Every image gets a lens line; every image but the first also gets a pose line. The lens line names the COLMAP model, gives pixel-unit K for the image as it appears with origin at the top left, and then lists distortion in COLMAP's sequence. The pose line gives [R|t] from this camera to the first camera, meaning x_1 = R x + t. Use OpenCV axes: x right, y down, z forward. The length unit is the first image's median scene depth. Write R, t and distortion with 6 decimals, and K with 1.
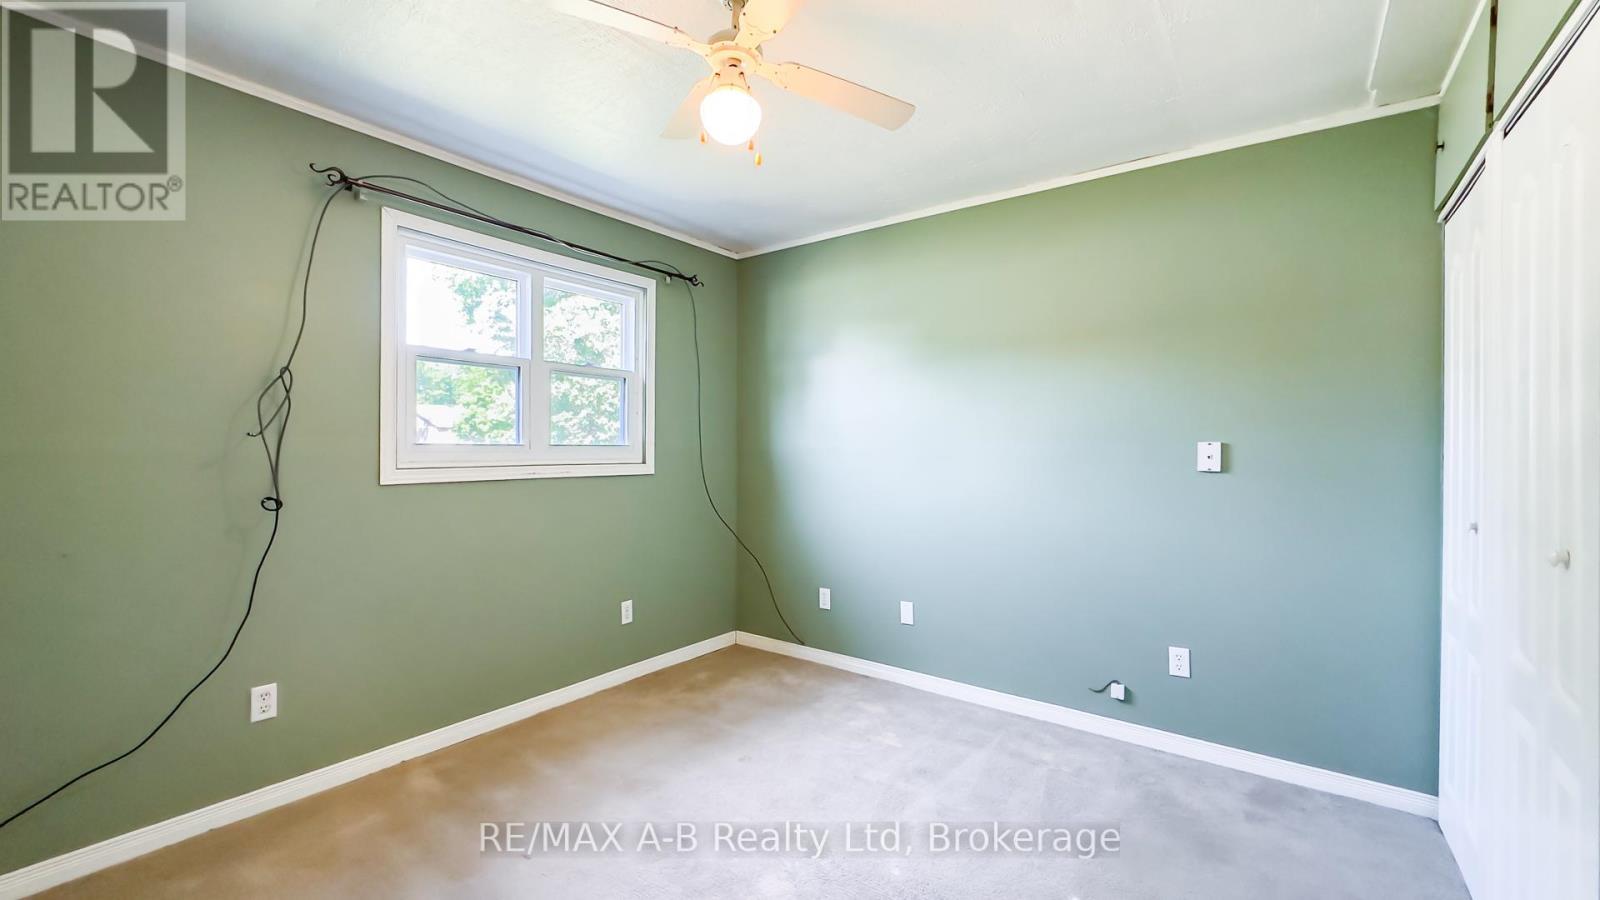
lens RADIAL K [[650.6, 0, 794.8], [0, 650.6, 448.4], [0, 0, 1]] dist [0.003545, 0.000553]
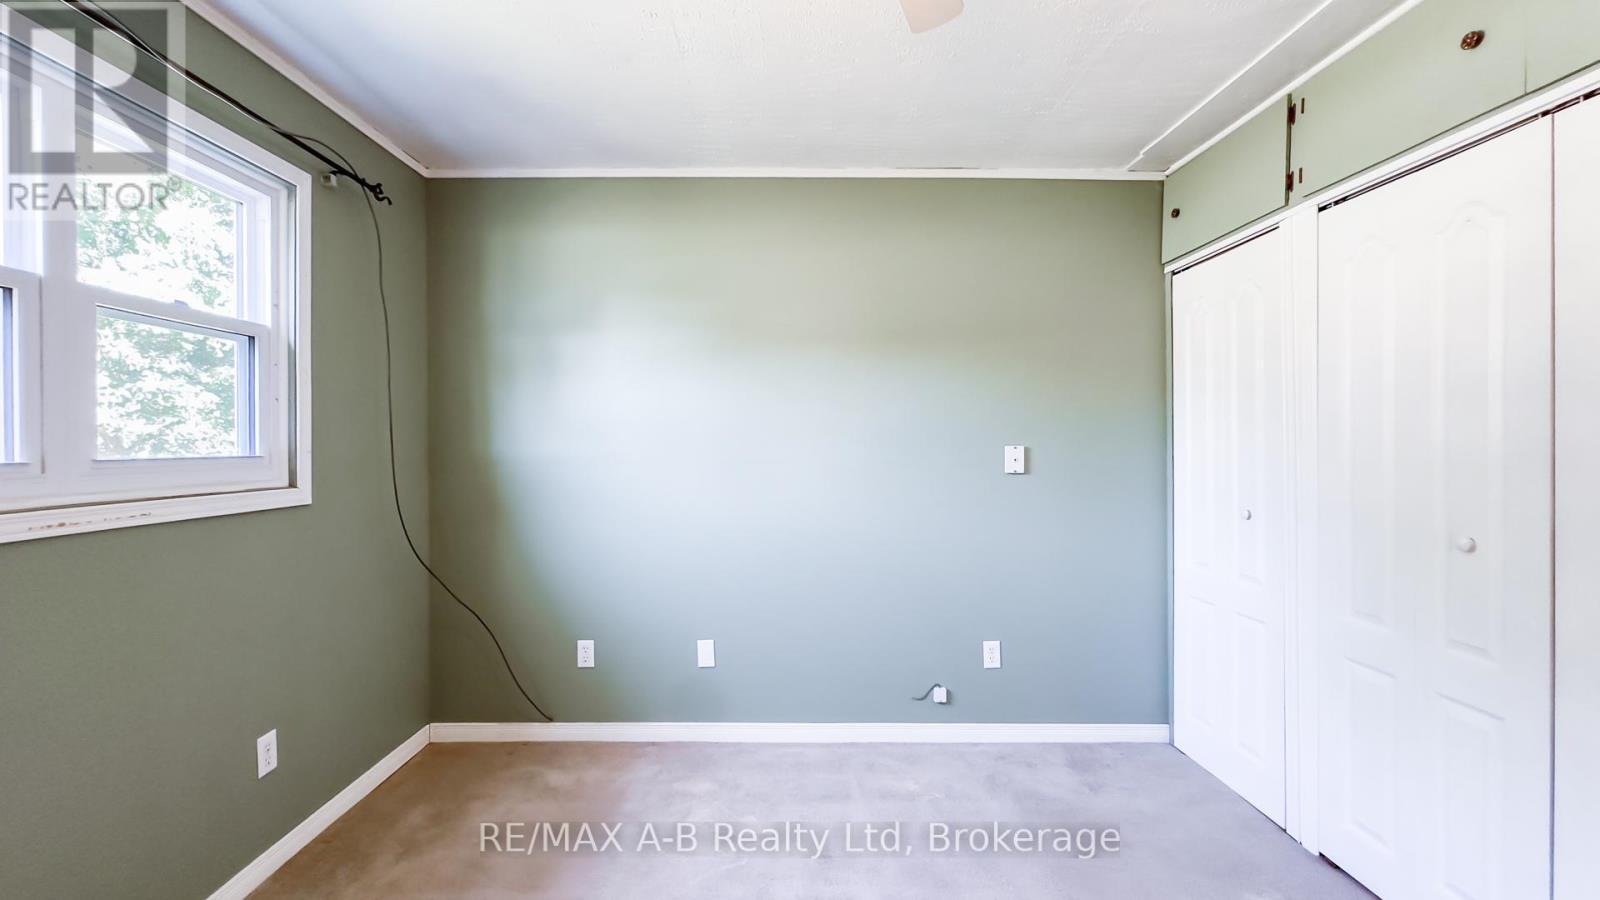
lens RADIAL K [[650.6, 0, 798.5], [0, 650.6, 444.0], [0, 0, 1]] dist [0.003545, 0.000553]
pose [[0.798617, -0.008305, 0.601782, -0.234587], [0.006102, 0.999965, 0.005702, -0.016835], [-0.601808, -0.000882, 0.798640, 0.279824]]
